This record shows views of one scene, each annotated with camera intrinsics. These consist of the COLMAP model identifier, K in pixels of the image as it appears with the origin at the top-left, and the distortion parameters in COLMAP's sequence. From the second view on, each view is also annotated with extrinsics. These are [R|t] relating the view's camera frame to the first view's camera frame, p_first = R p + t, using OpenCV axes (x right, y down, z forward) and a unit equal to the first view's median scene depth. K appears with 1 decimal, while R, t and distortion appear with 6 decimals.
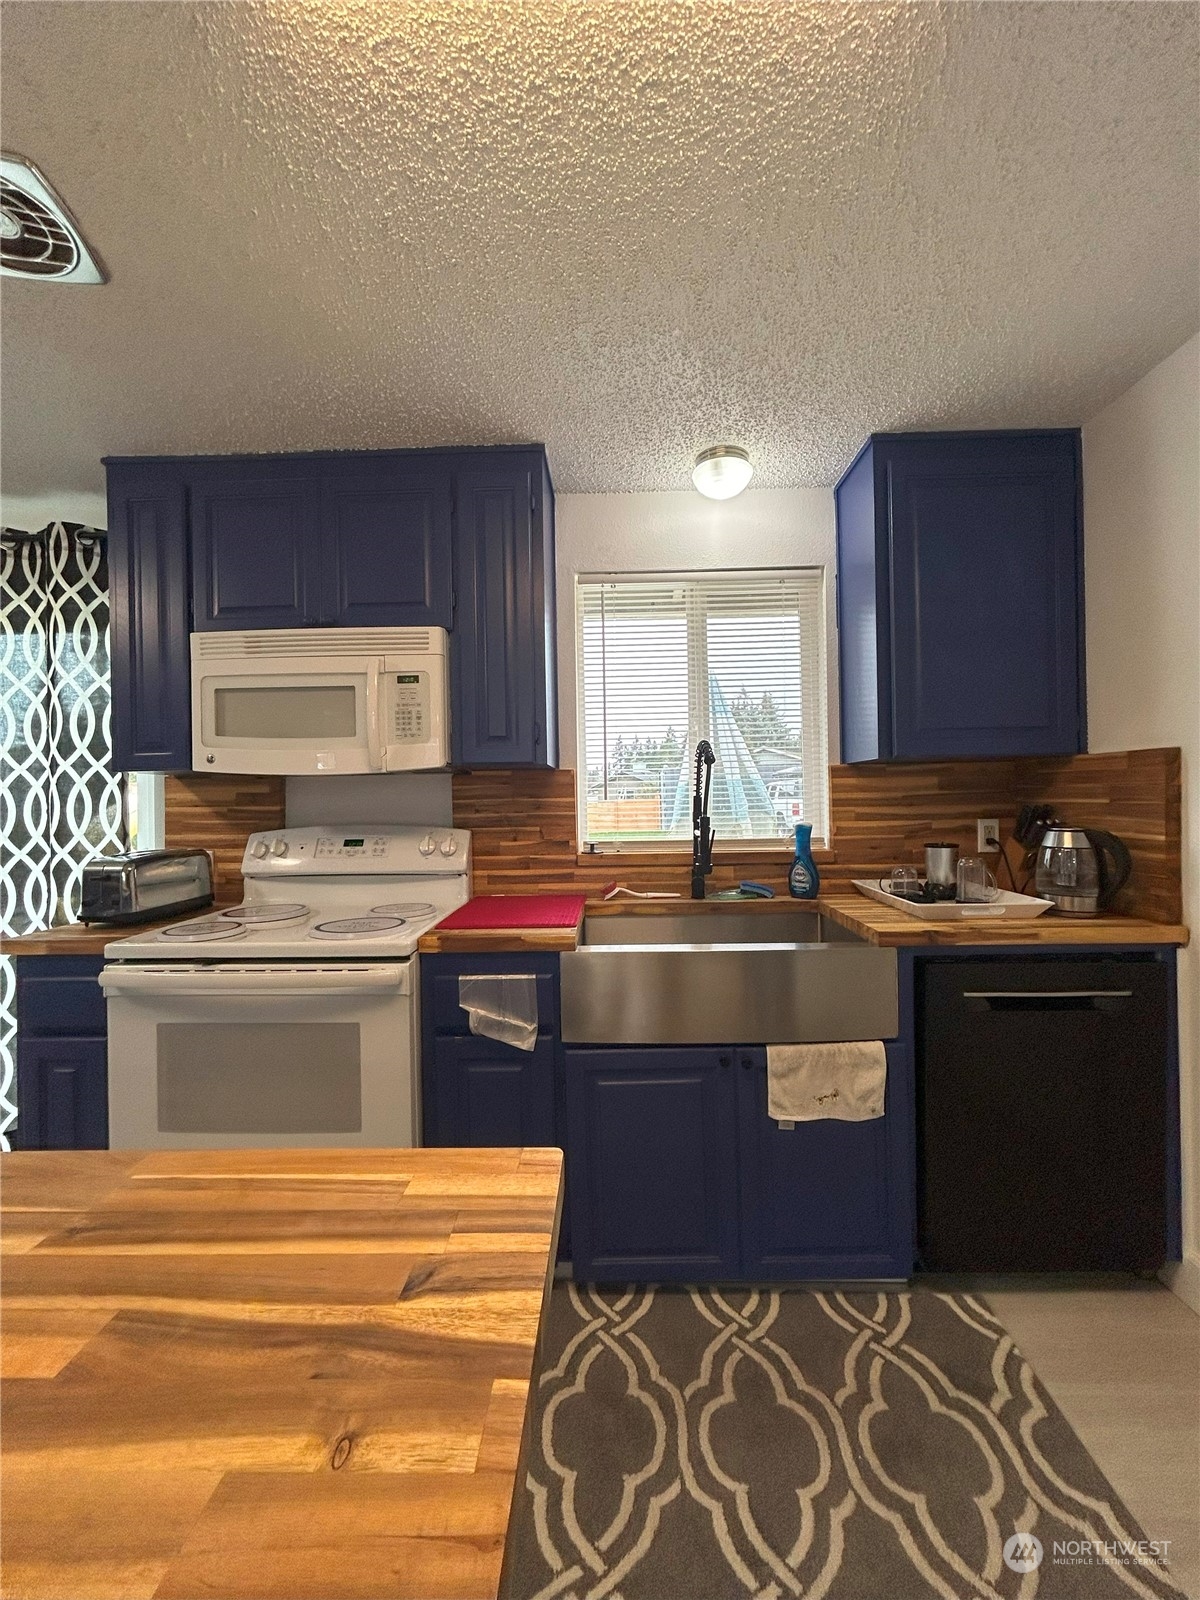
lens RADIAL K [[644.5, 0, 604.6], [0, 644.5, 798.3], [0, 0, 1]] dist [0.001763, 0.000533]
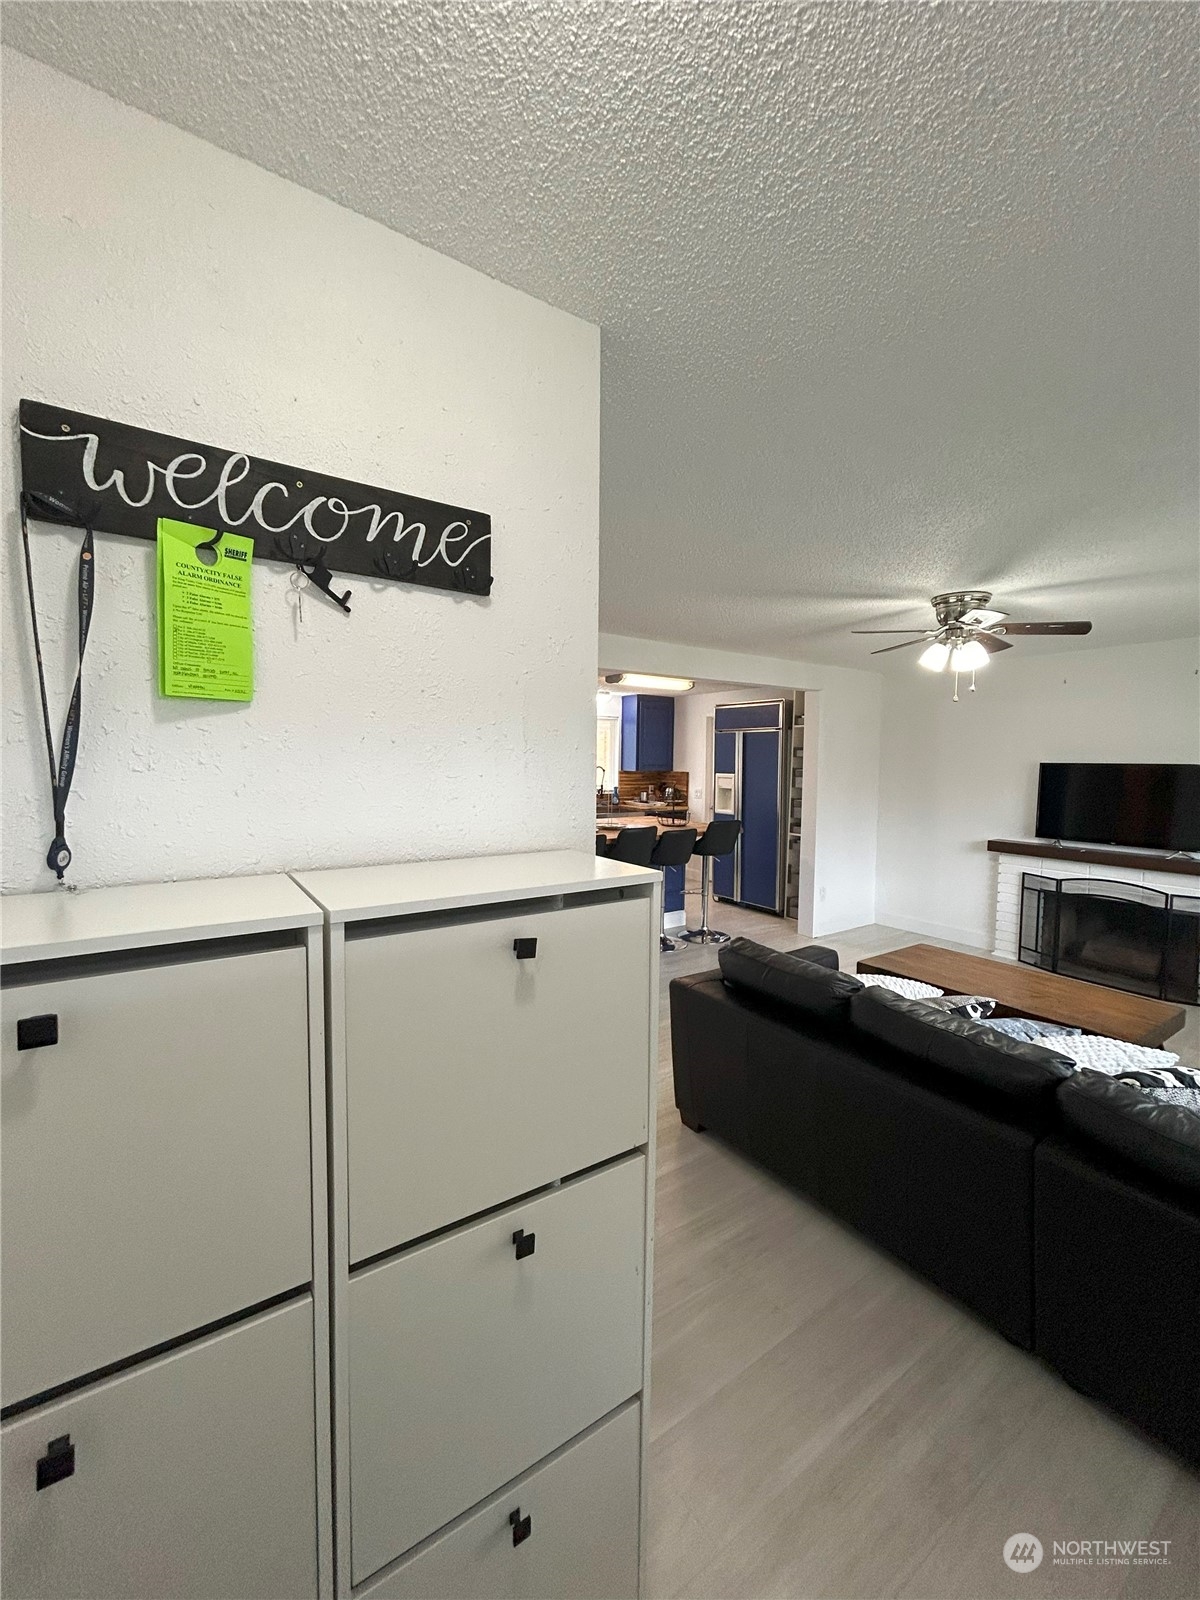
lens RADIAL K [[644.5, 0, 604.6], [0, 644.5, 798.3], [0, 0, 1]] dist [0.001763, 0.000533]
pose [[0.812568, -0.011451, 0.582754, -2.118503], [-0.028273, 0.997856, 0.059030, -0.122653], [-0.582181, -0.064442, 0.810502, -2.230232]]
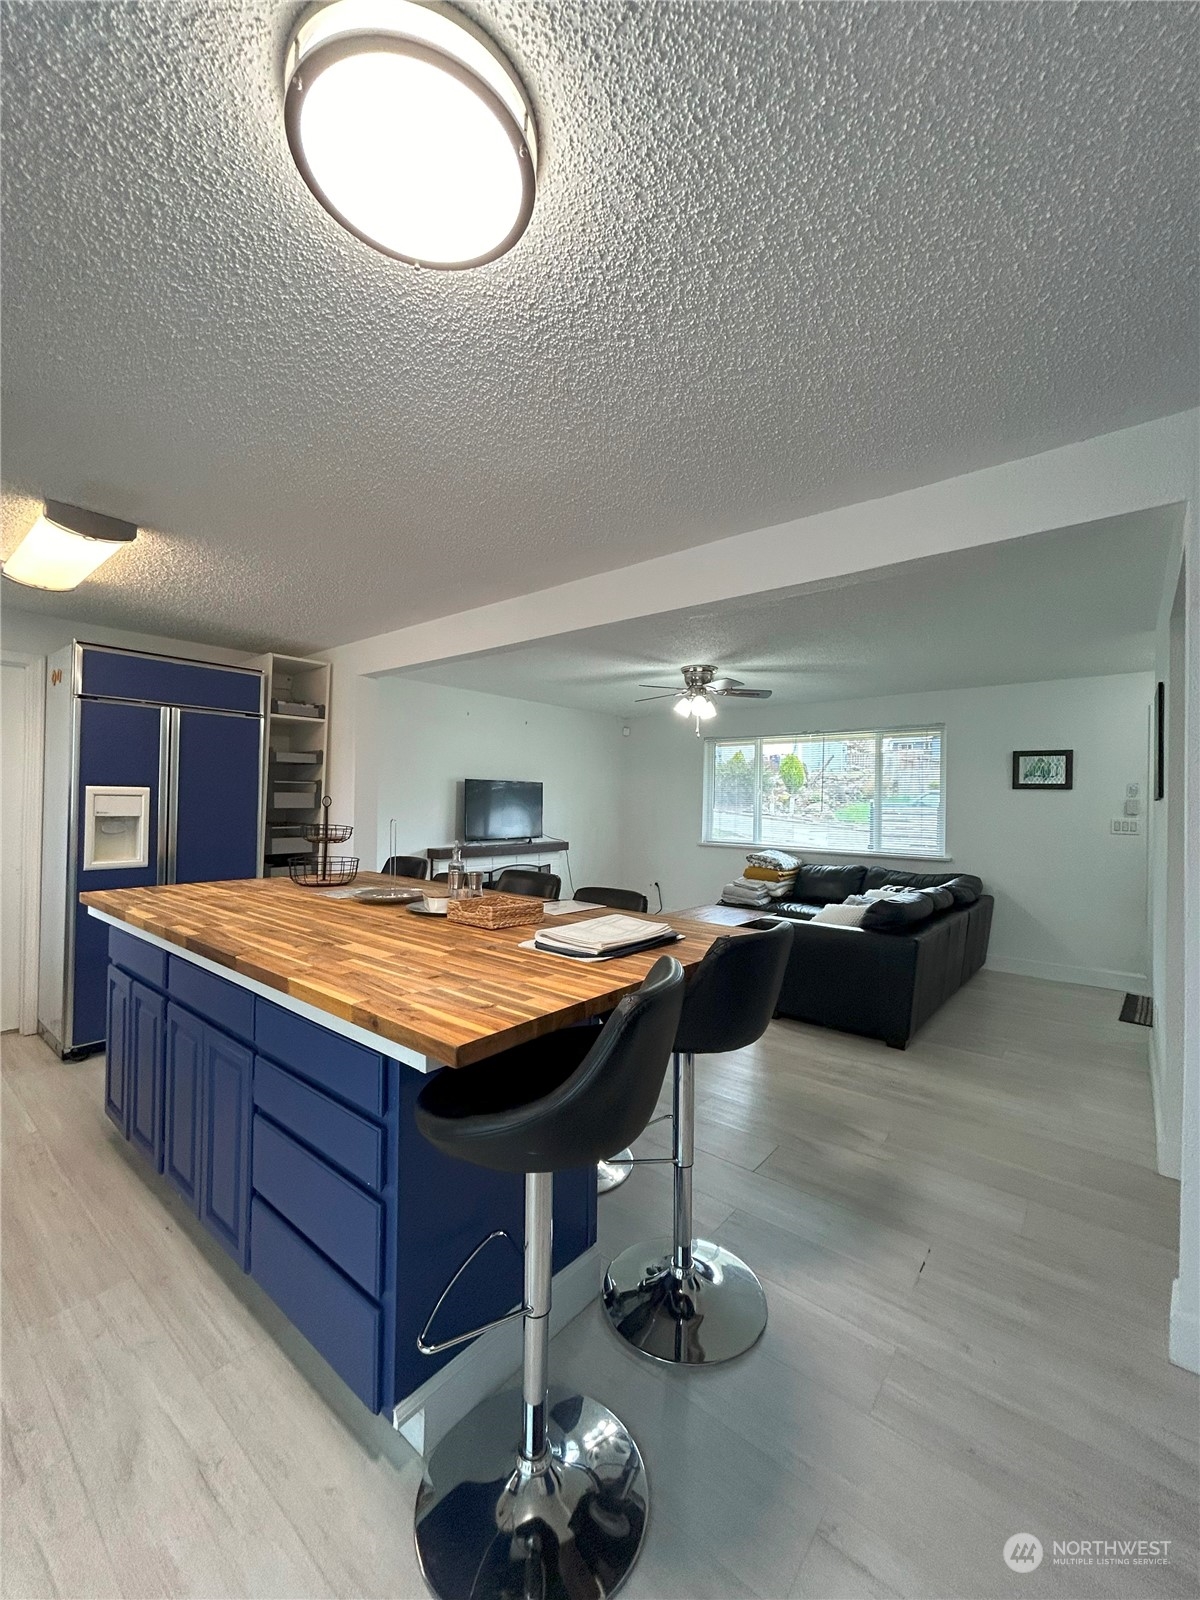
lens RADIAL K [[644.5, 0, 604.6], [0, 644.5, 798.3], [0, 0, 1]] dist [0.001763, 0.000533]
pose [[-0.788915, 0.005615, 0.614477, -1.656845], [-0.008789, 0.999753, -0.020421, -0.017856], [-0.614440, -0.021511, -0.788670, 0.675192]]
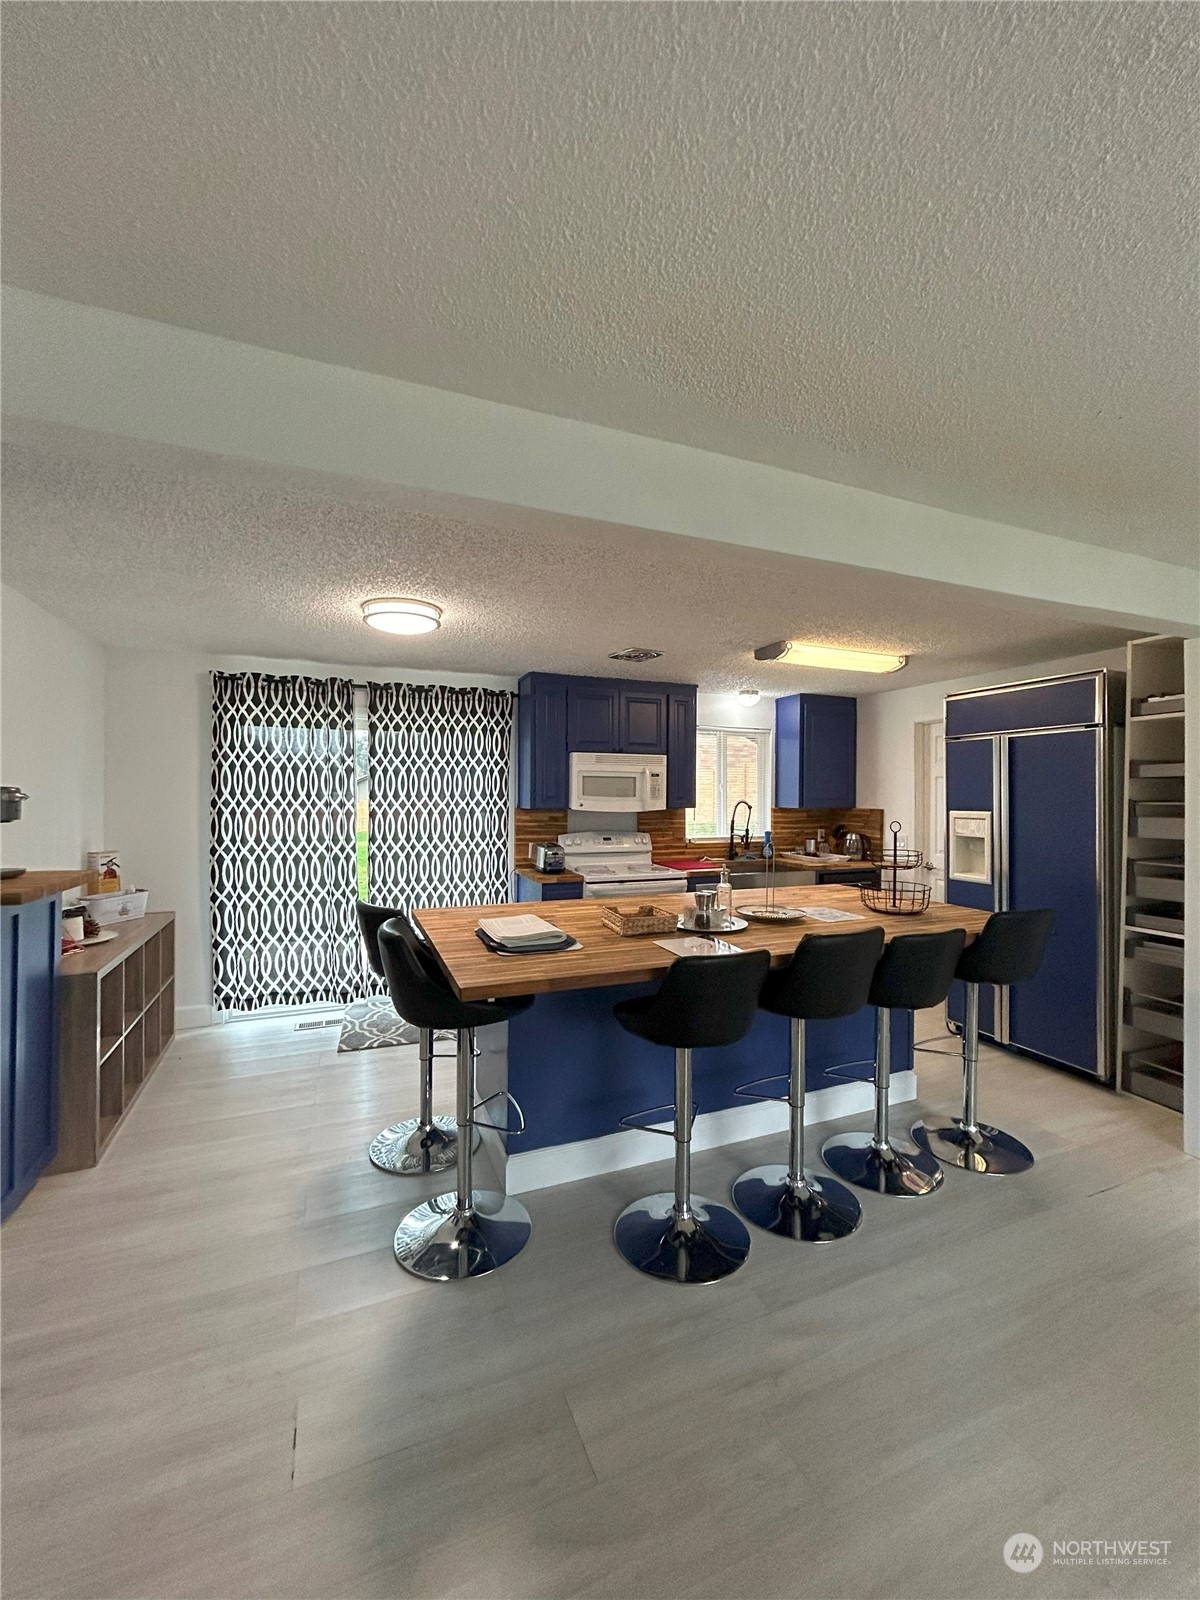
lens RADIAL K [[644.5, 0, 604.6], [0, 644.5, 798.3], [0, 0, 1]] dist [0.001763, 0.000533]
pose [[0.916480, 0.020261, 0.399566, -1.420918], [-0.023127, 0.999730, 0.002351, -0.088615], [-0.399411, -0.011395, 0.916701, -1.197473]]
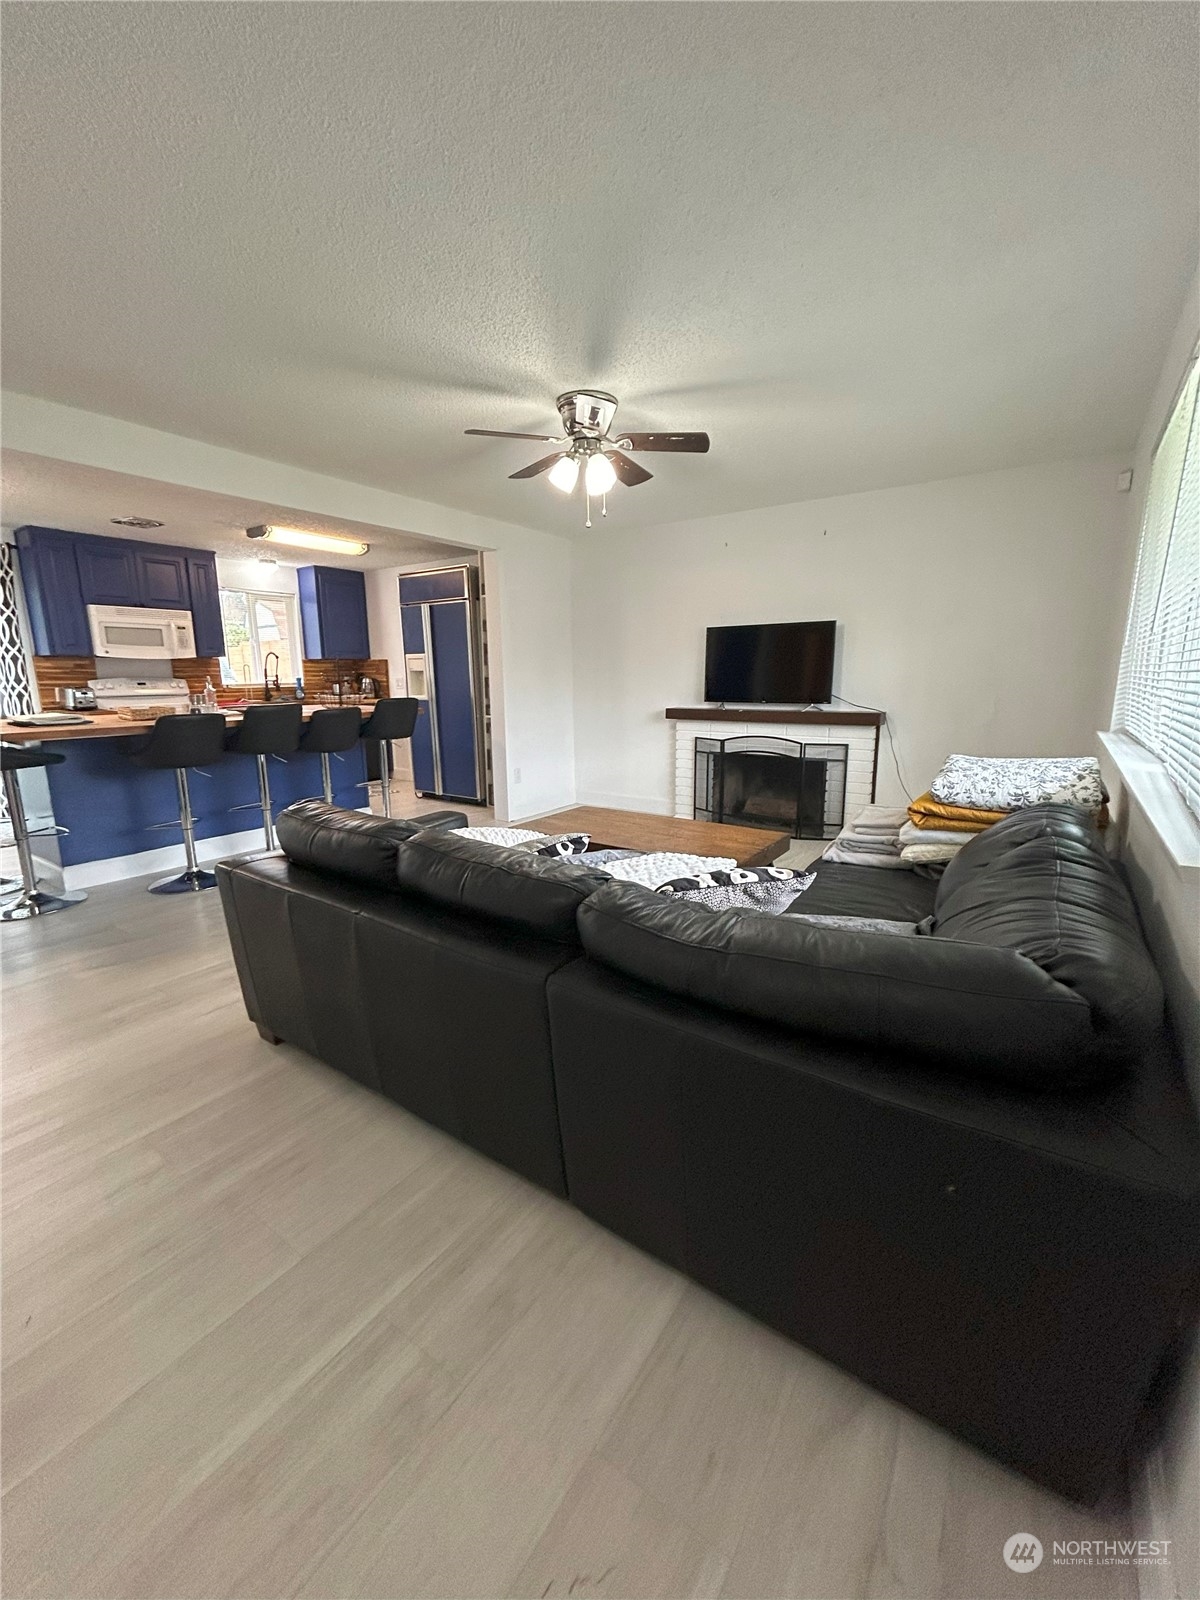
lens RADIAL K [[644.5, 0, 604.6], [0, 644.5, 798.3], [0, 0, 1]] dist [0.001763, 0.000533]
pose [[0.554919, -0.147293, 0.818761, -1.712766], [-0.007241, 0.983309, 0.181802, 0.037324], [-0.831873, -0.106814, 0.544590, -2.298606]]
